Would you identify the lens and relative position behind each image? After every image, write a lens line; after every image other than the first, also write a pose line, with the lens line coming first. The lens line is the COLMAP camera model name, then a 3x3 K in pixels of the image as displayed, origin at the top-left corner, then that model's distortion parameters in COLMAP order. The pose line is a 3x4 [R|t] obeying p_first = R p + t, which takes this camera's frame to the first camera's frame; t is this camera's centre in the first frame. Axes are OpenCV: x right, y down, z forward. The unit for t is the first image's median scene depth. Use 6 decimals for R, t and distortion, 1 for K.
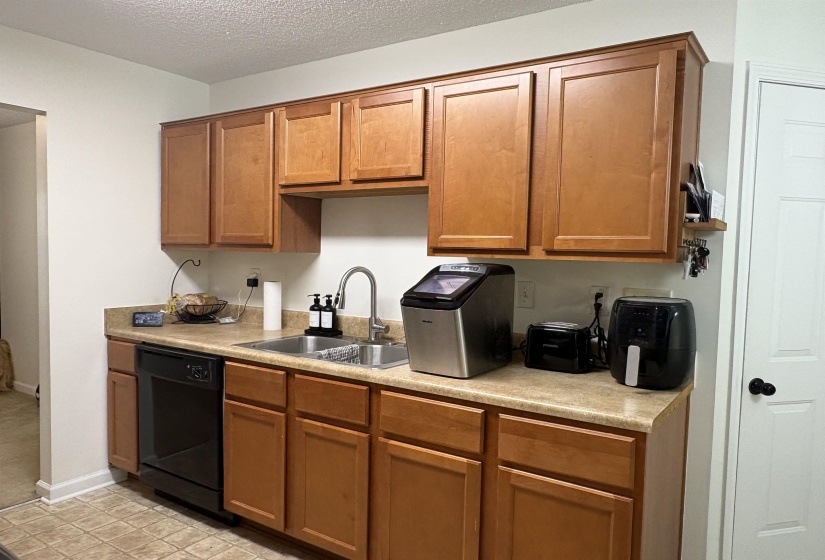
lens RADIAL K [[602.4, 0, 412.5], [0, 602.4, 280.0], [0, 0, 1]] dist [0.003865, 0.000590]
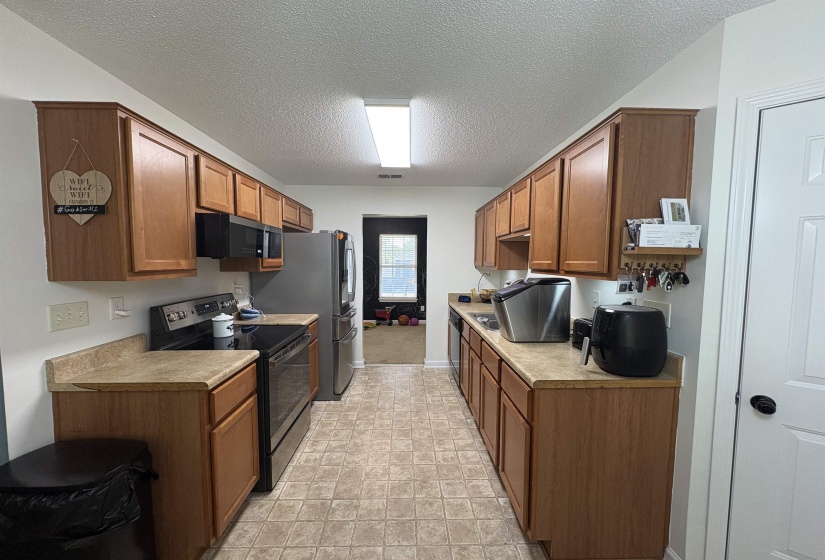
lens RADIAL K [[333.4, 0, 412.5], [0, 333.4, 280.0], [0, 0, 1]] dist [0.015566, 0.000023]
pose [[0.577375, 0.030005, -0.815927, 0.580777], [-0.038161, 0.999224, 0.009742, -0.014486], [0.815587, 0.025512, 0.578072, 0.142948]]
